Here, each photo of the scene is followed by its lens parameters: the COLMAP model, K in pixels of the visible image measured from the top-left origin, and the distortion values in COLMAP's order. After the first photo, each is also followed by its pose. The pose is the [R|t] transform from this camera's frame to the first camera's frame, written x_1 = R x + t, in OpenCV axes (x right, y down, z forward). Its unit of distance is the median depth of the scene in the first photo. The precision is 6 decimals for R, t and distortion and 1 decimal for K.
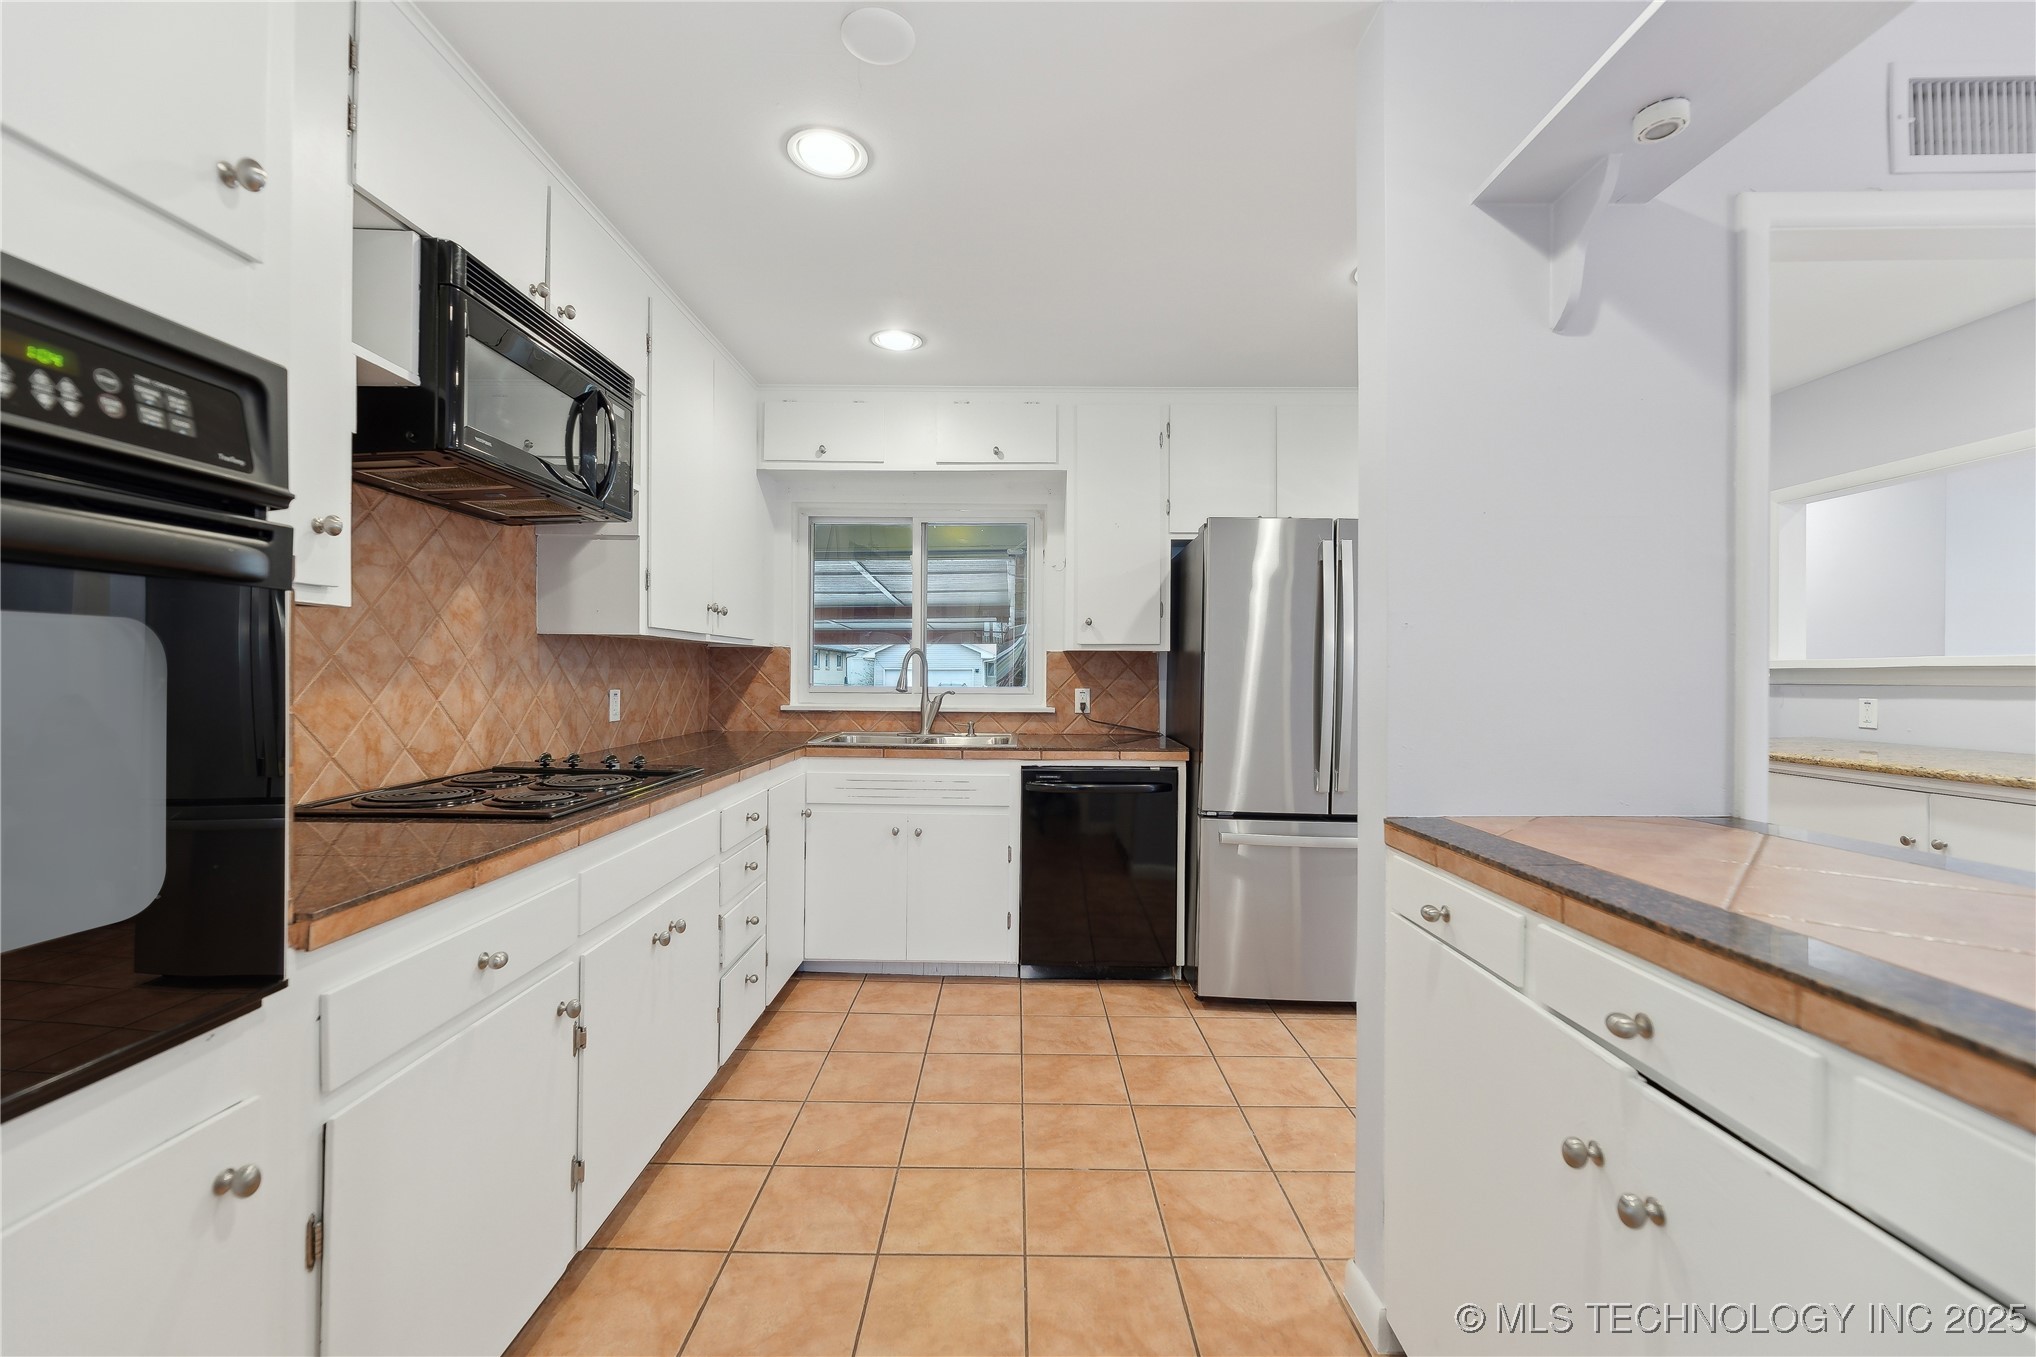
lens RADIAL K [[814.0, 0, 1011.5], [0, 814.0, 682.6], [0, 0, 1]] dist [0.000882, -0.003725]
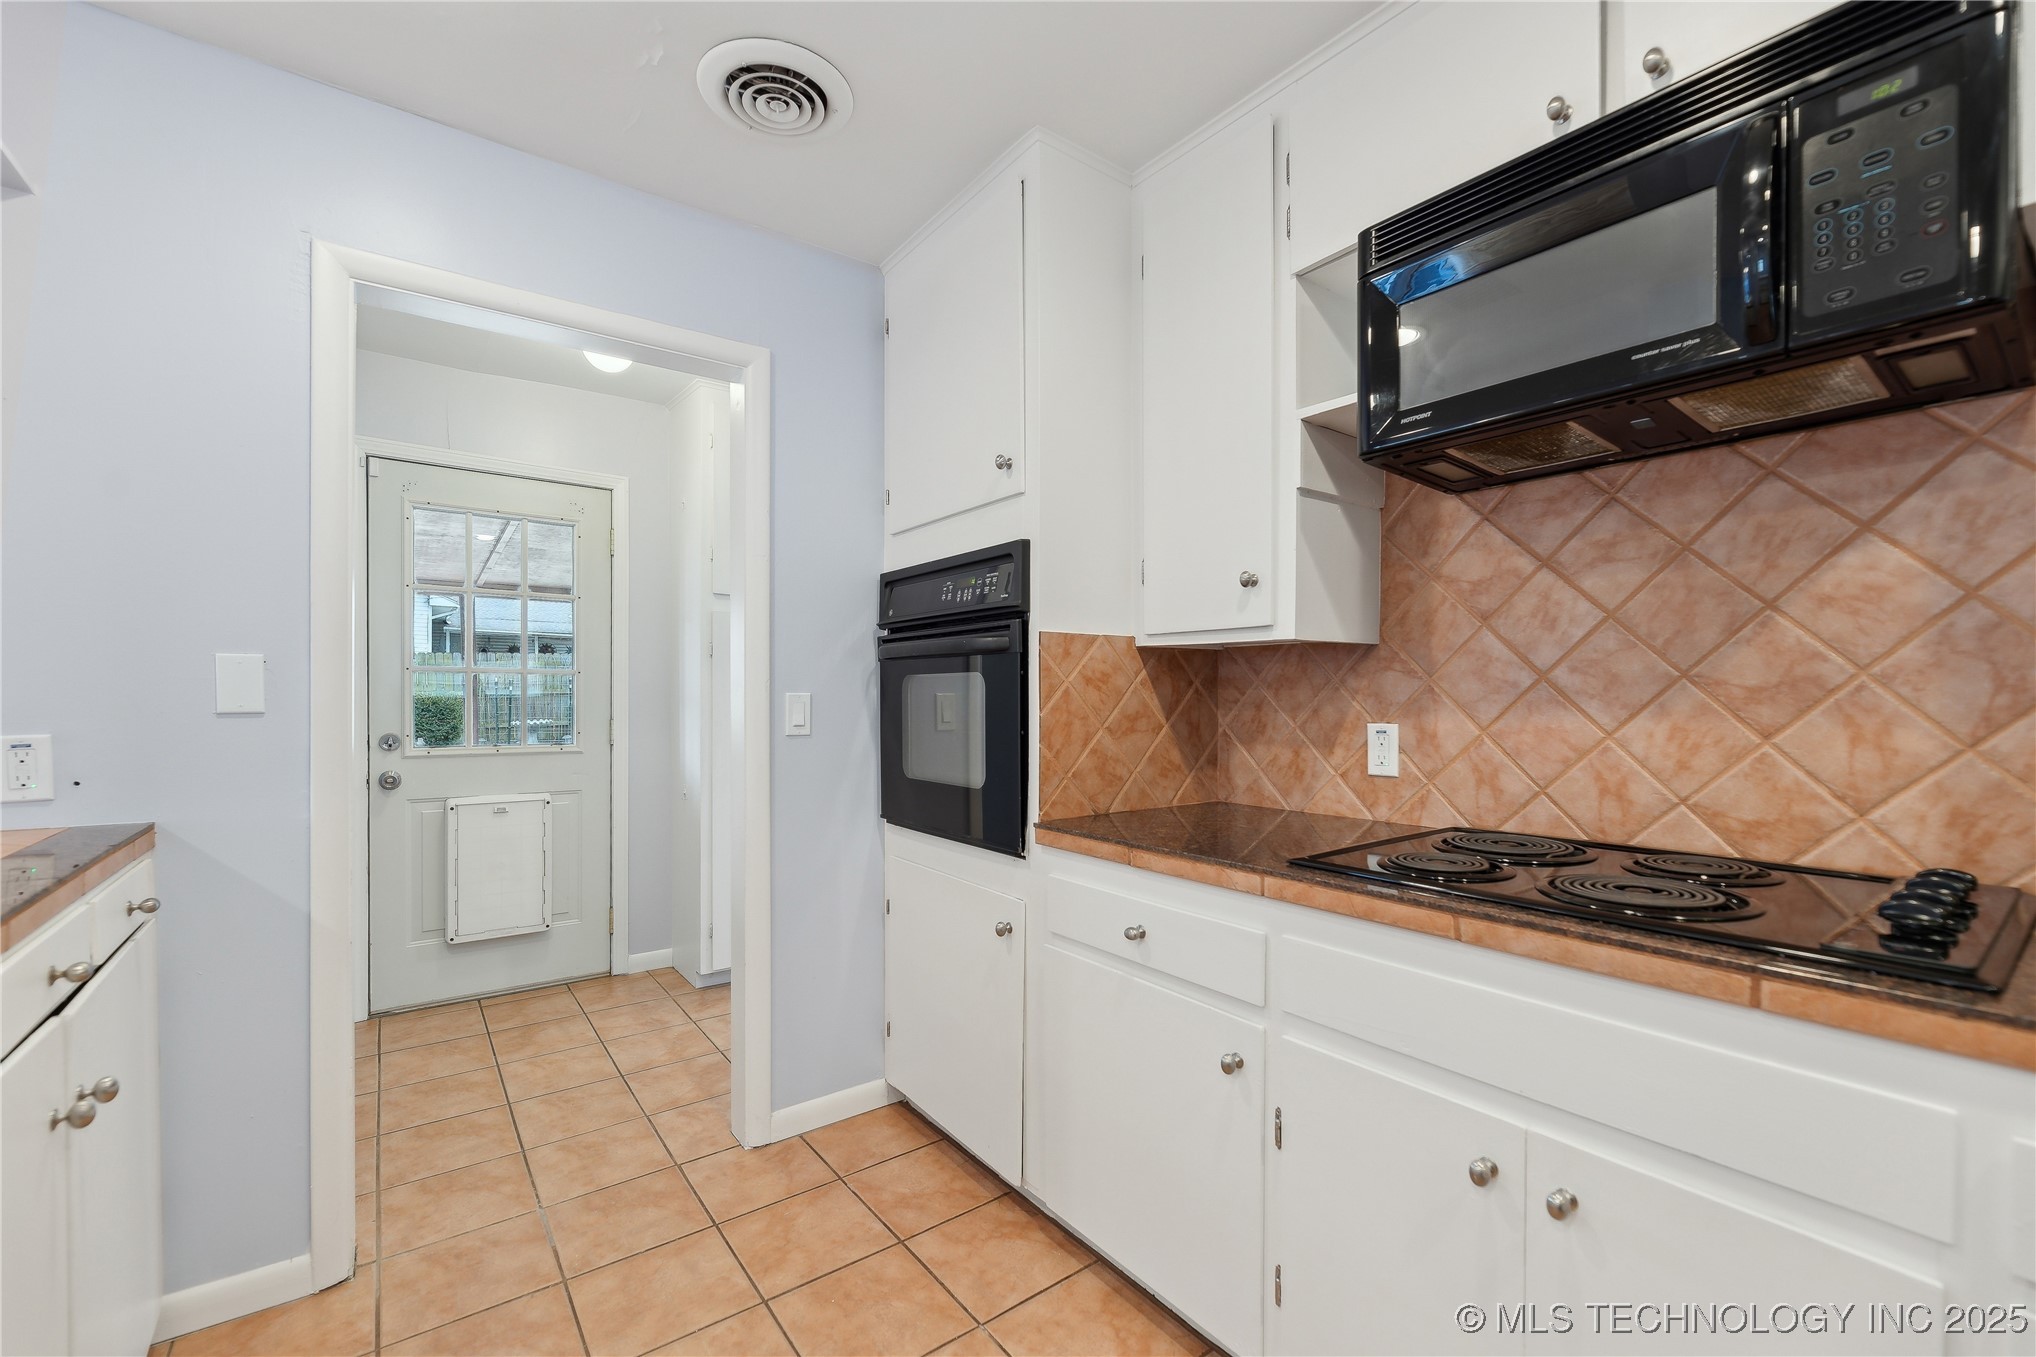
lens RADIAL K [[838.5, 0, 1017.2], [0, 838.5, 702.3], [0, 0, 1]] dist [0.000510, 0.000122]
pose [[-0.793401, -0.001156, -0.608698, 0.192542], [-0.013644, 0.999781, 0.015885, -0.013216], [0.608546, 0.020908, -0.793243, 1.401641]]
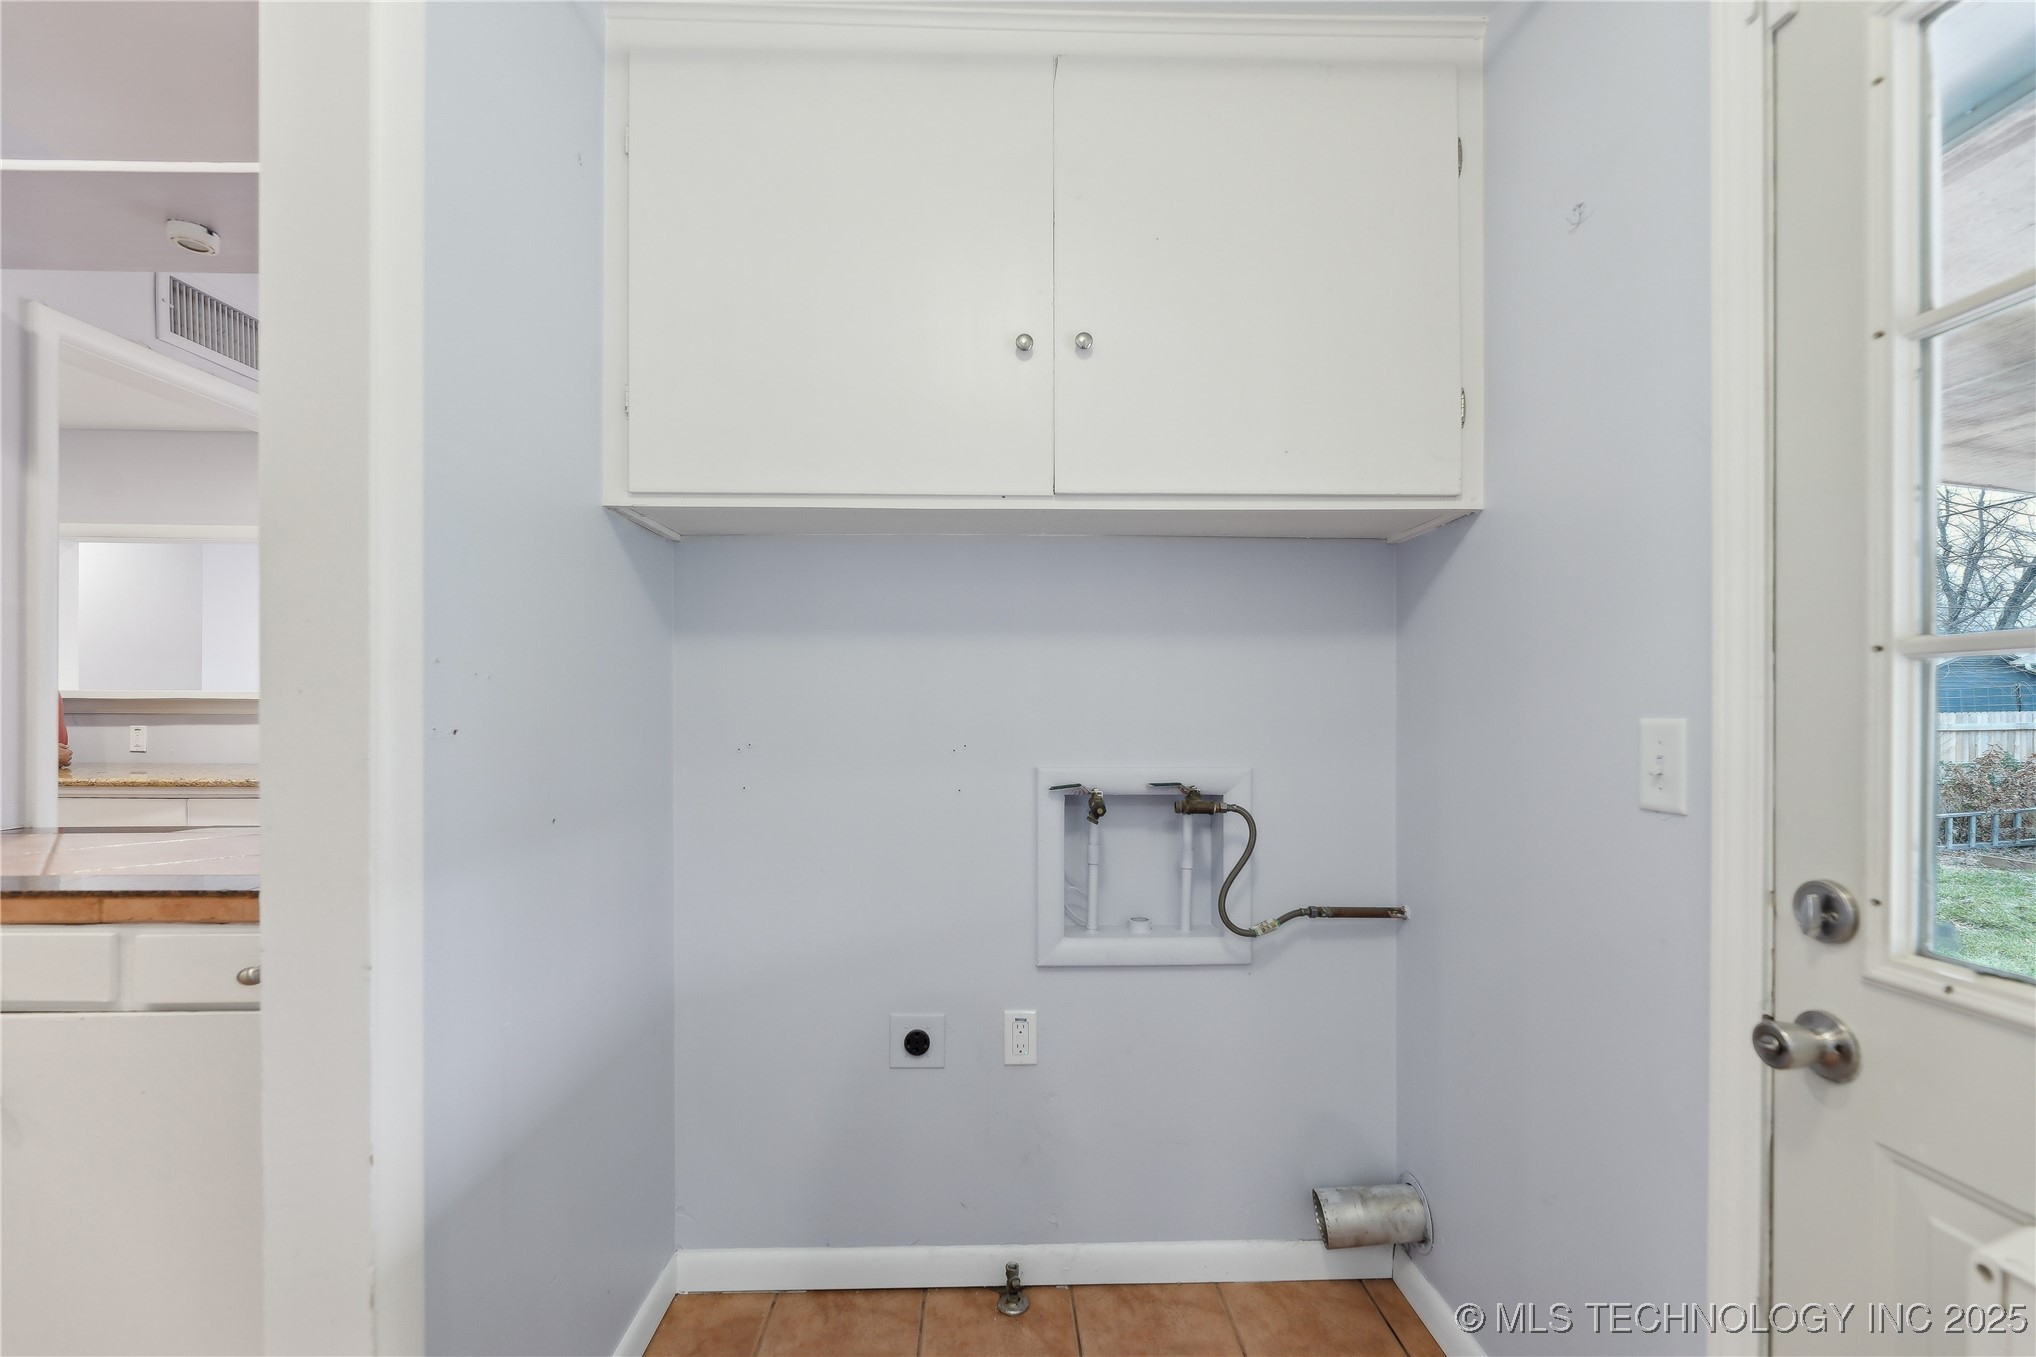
lens RADIAL K [[854.5, 0, 1015.9], [0, 854.5, 719.0], [0, 0, 1]] dist [-0.000185, -0.000235]
pose [[-0.042064, -0.008052, 0.999082, -0.326569], [-0.001822, 0.999966, 0.007982, -0.001825], [-0.999113, -0.001485, -0.042078, -0.305331]]
